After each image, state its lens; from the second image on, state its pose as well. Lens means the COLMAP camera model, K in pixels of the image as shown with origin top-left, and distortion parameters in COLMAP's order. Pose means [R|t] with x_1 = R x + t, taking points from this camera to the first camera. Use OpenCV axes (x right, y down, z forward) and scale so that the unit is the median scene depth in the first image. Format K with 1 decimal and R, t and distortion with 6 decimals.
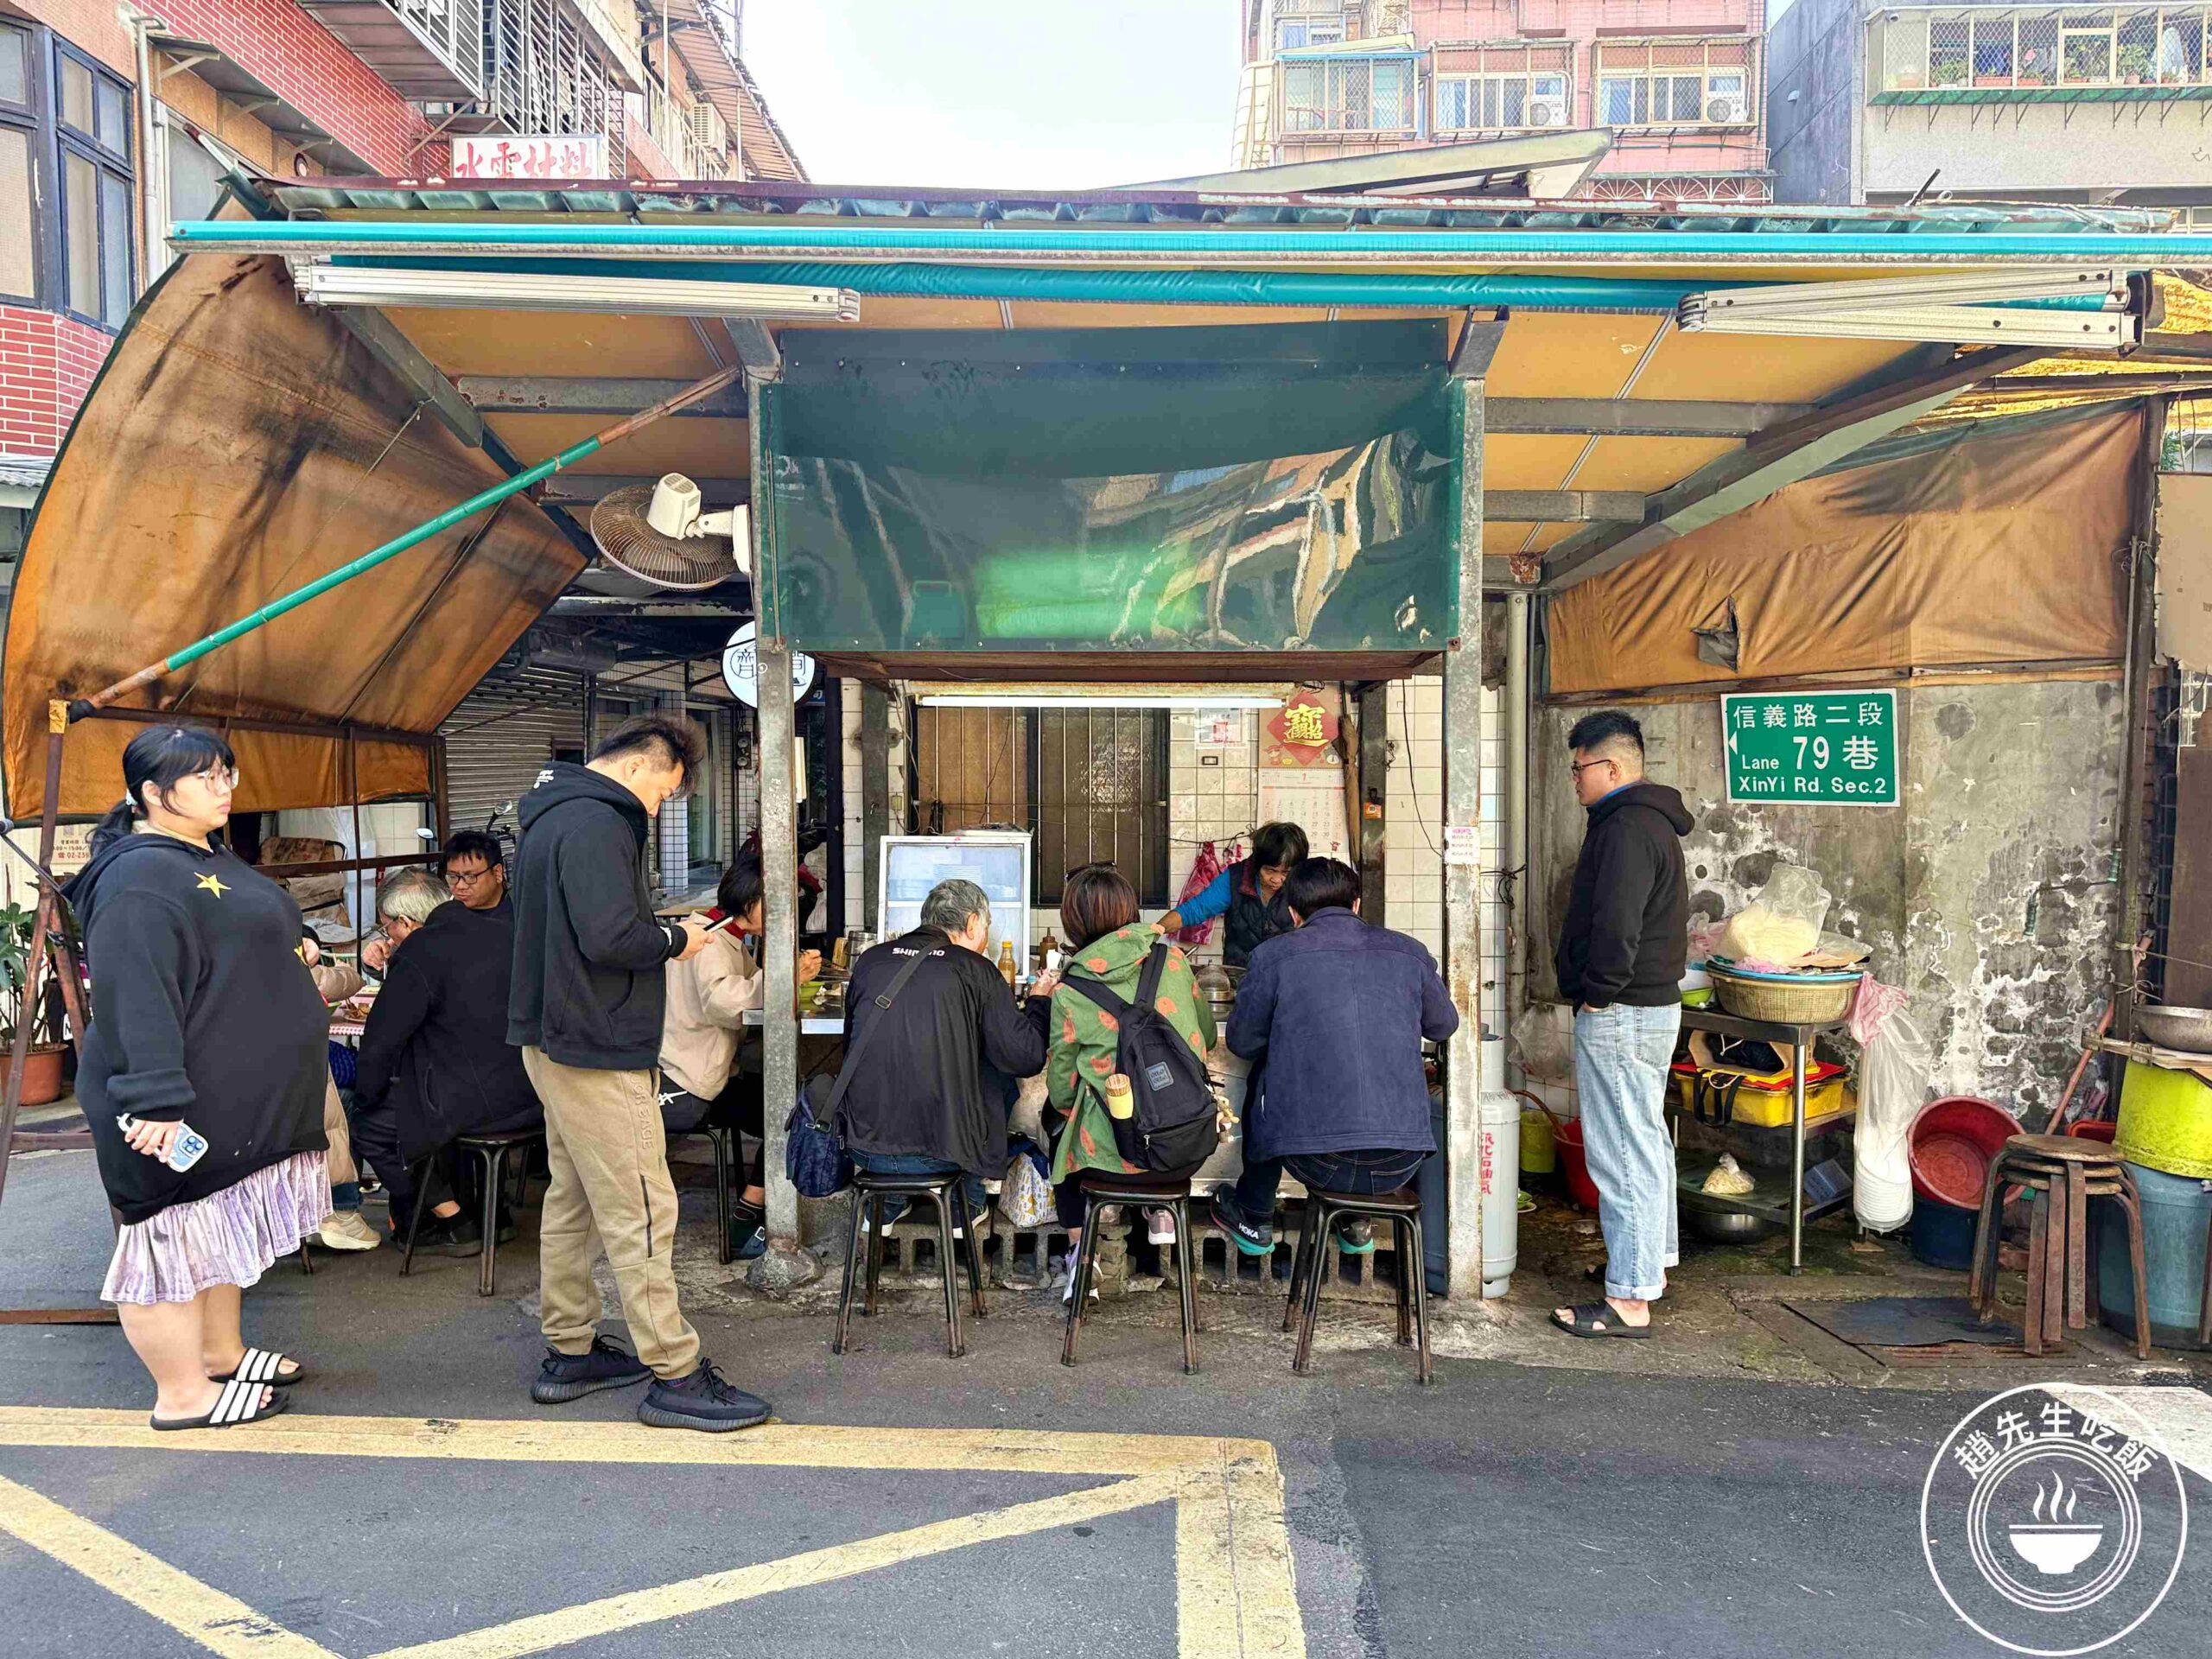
lens RADIAL K [[1569.6, 0, 1085.1], [0, 1569.6, 824.6], [0, 0, 1]] dist [-0.001869, -0.004087]
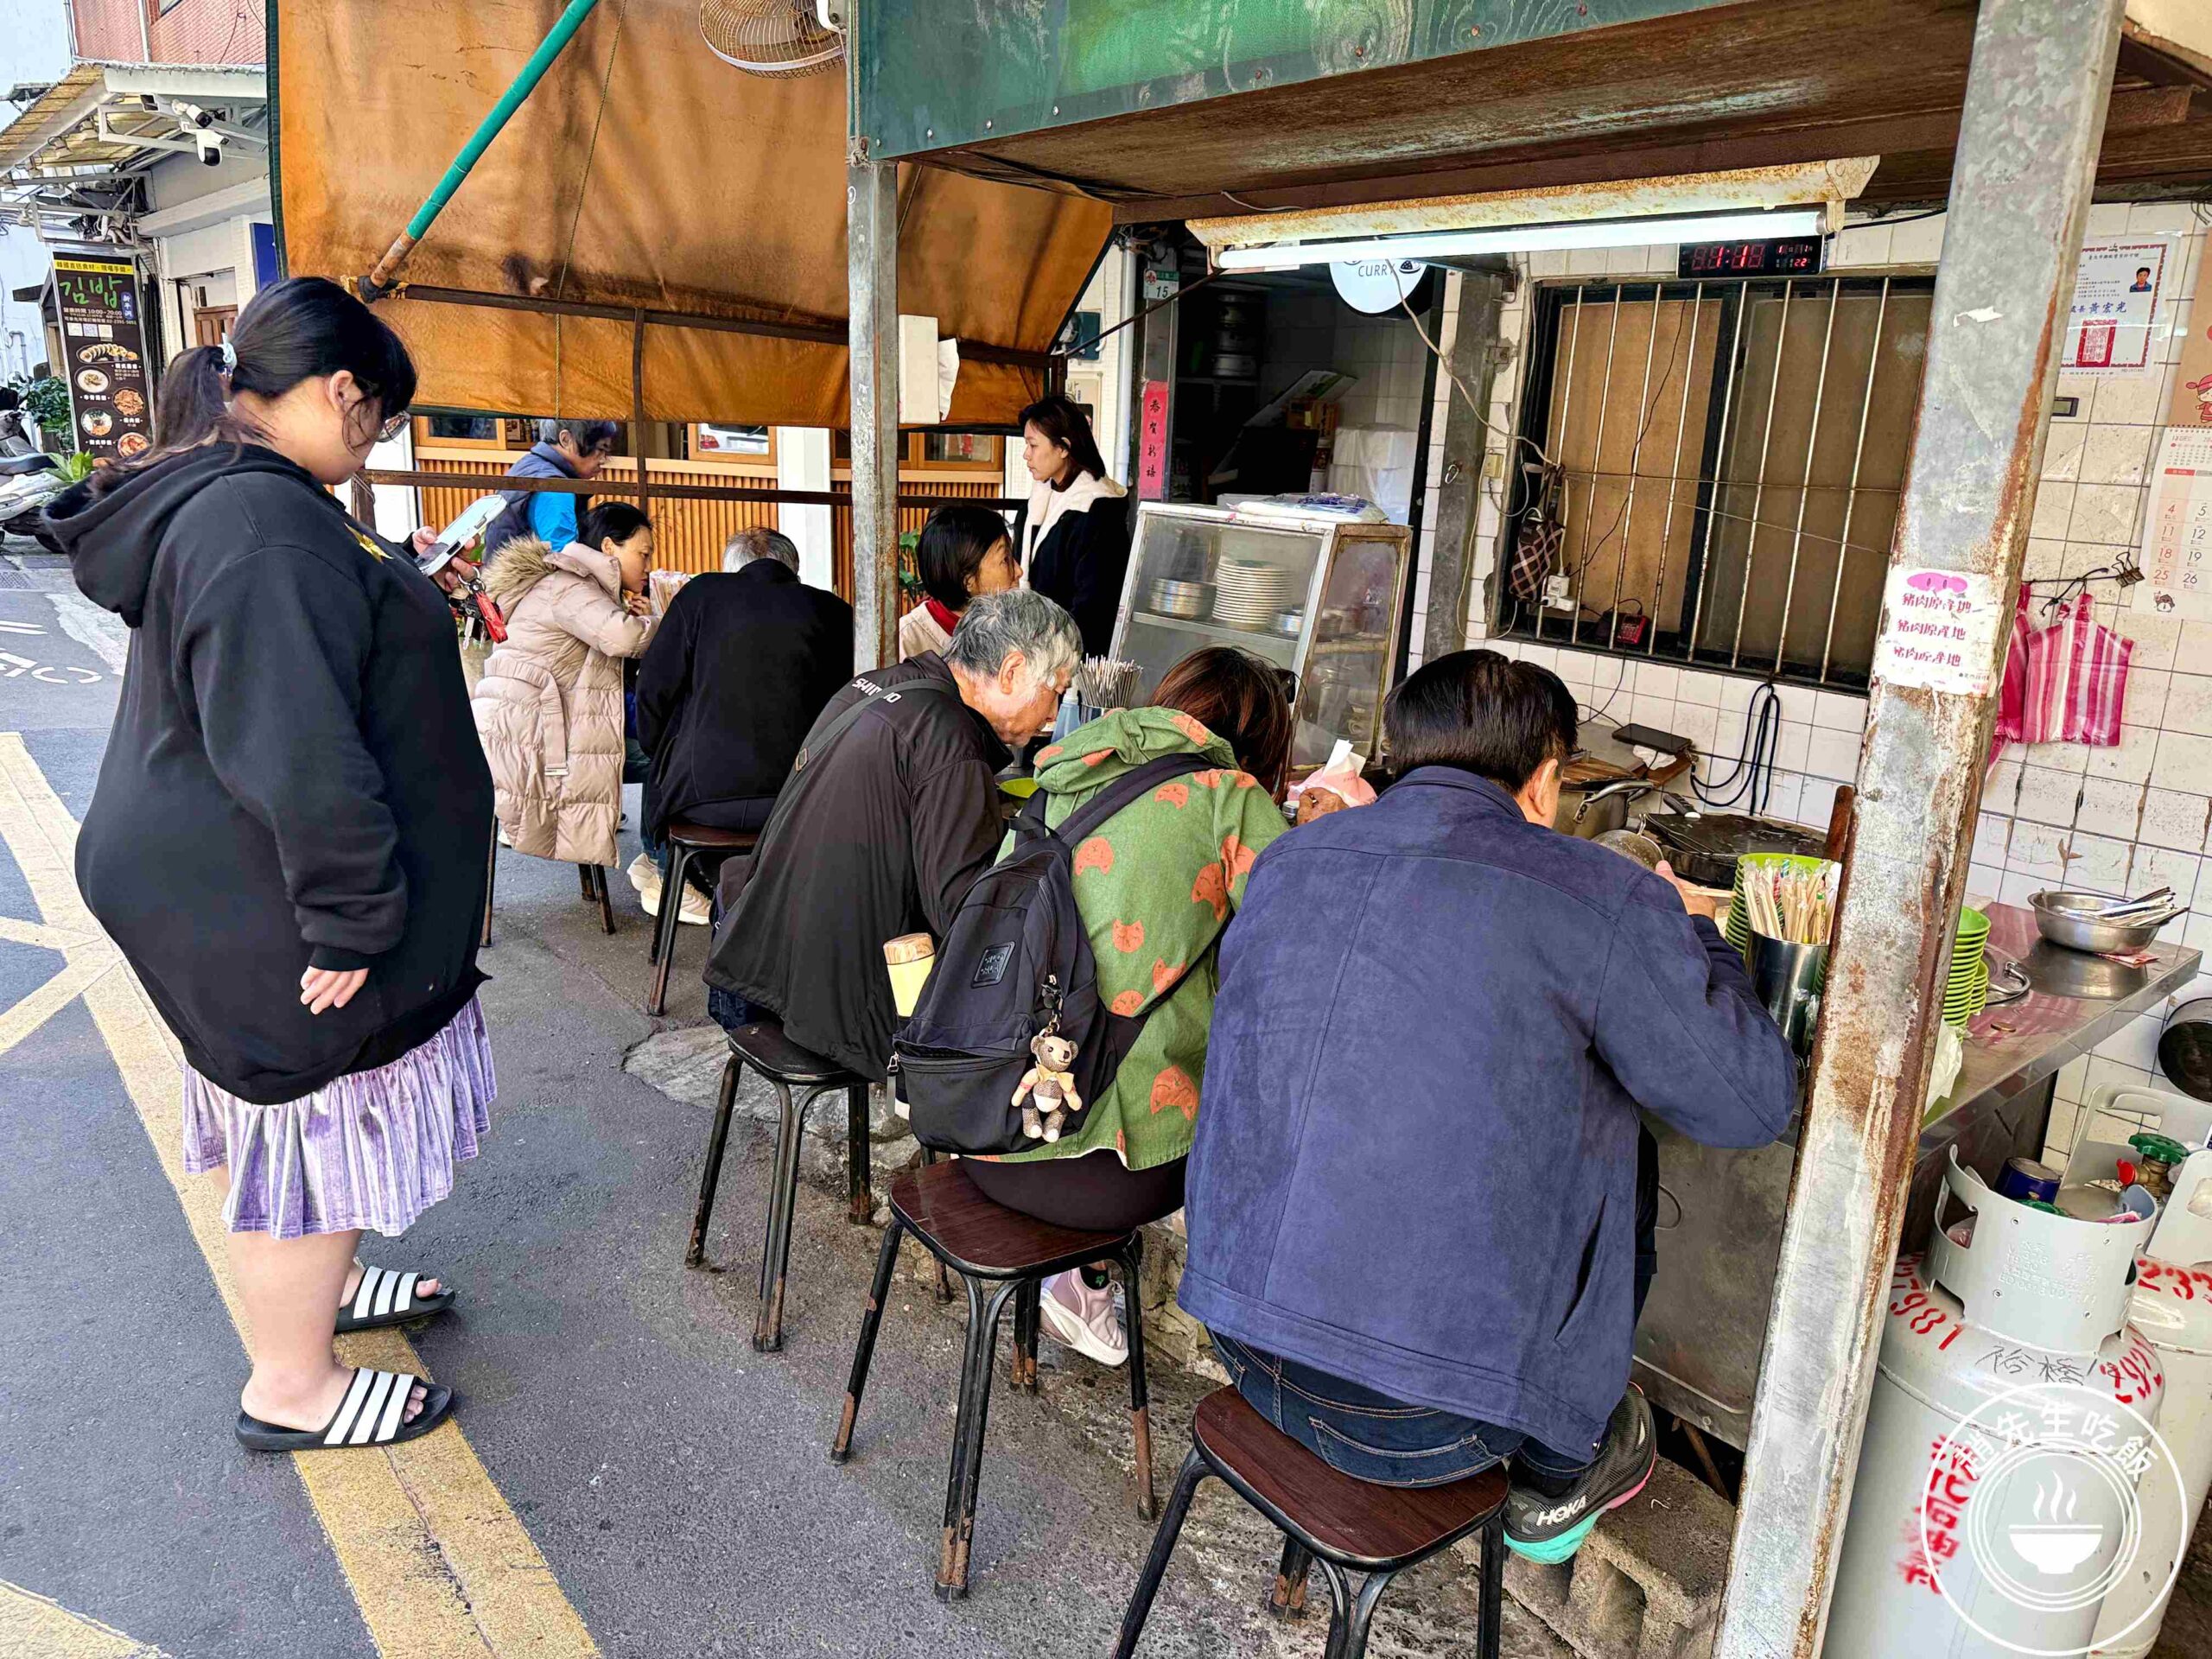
lens RADIAL K [[1569.6, 0, 1085.1], [0, 1569.6, 835.3], [0, 0, 1]] dist [-0.001869, -0.004087]
pose [[0.673686, 0.219748, -0.705590, 0.288363], [-0.074578, 0.970110, 0.230923, -0.003726], [0.735245, -0.102948, 0.669938, 0.544447]]
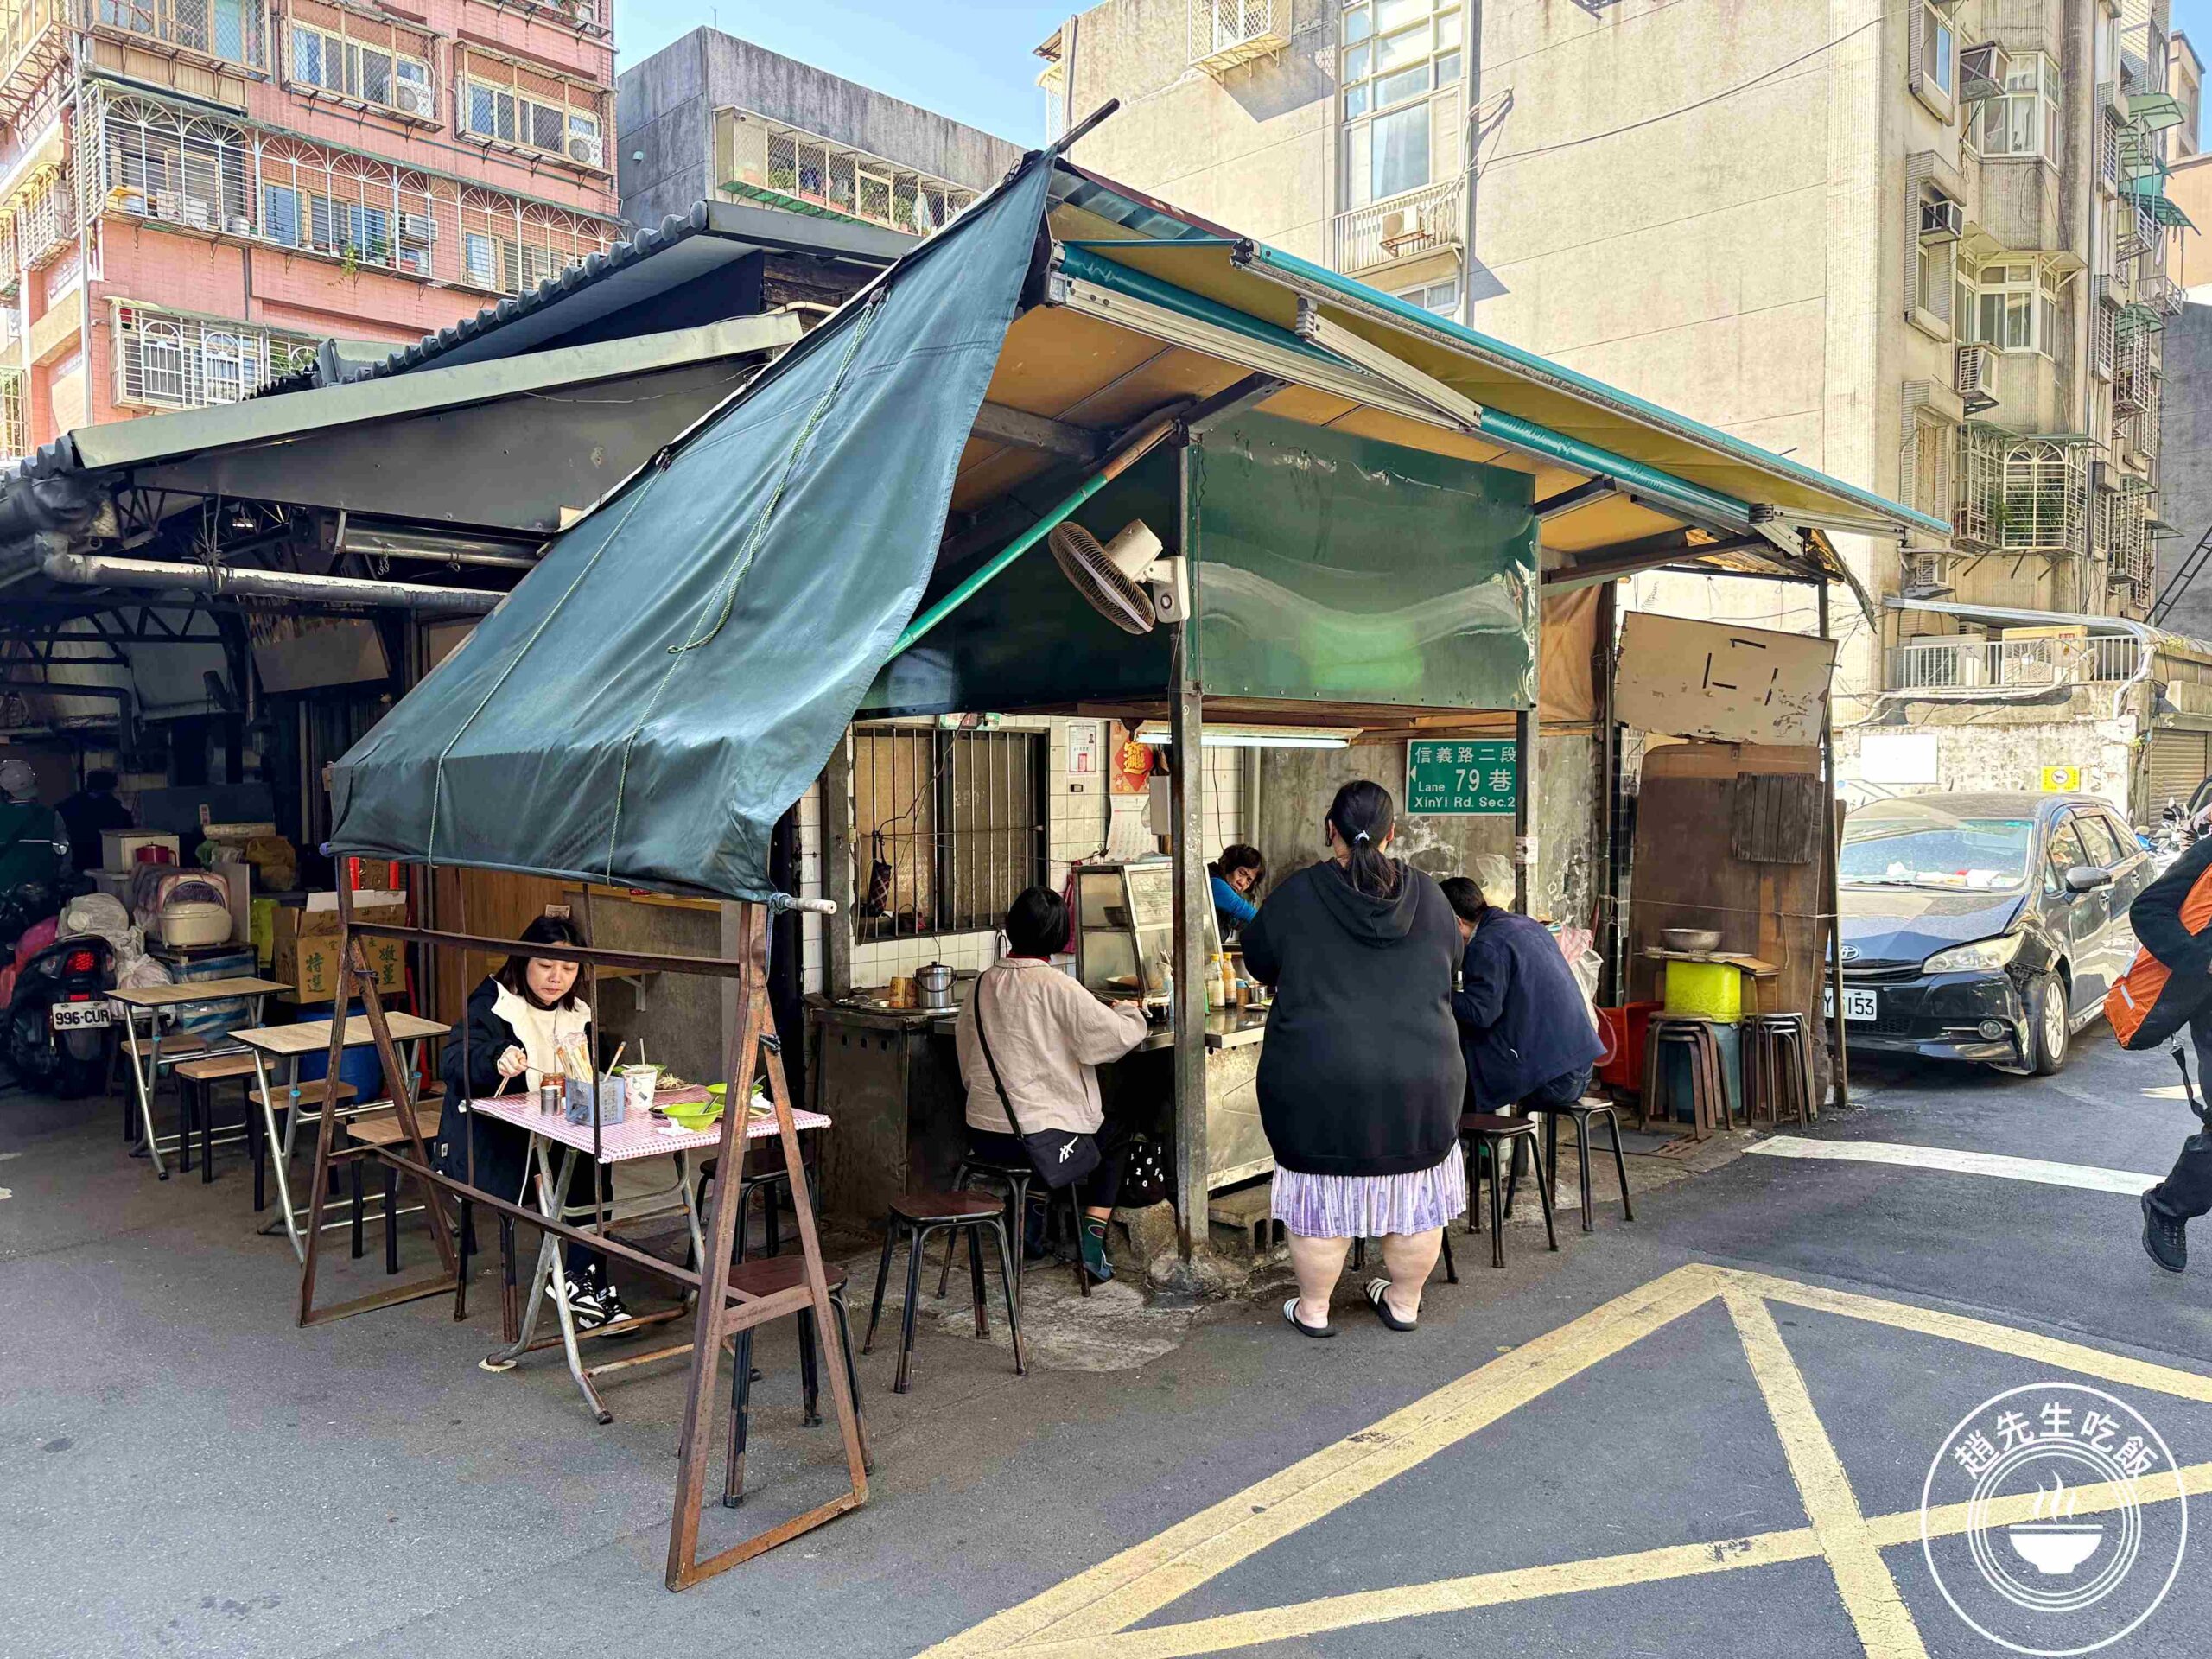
lens RADIAL K [[1569.6, 0, 1094.8], [0, 1569.6, 840.6], [0, 0, 1]] dist [-0.001869, -0.004087]
pose [[0.663402, -0.036715, 0.747362, -0.885928], [0.032565, 0.999266, 0.020184, -0.031039], [-0.747554, 0.010948, 0.664111, 0.294212]]
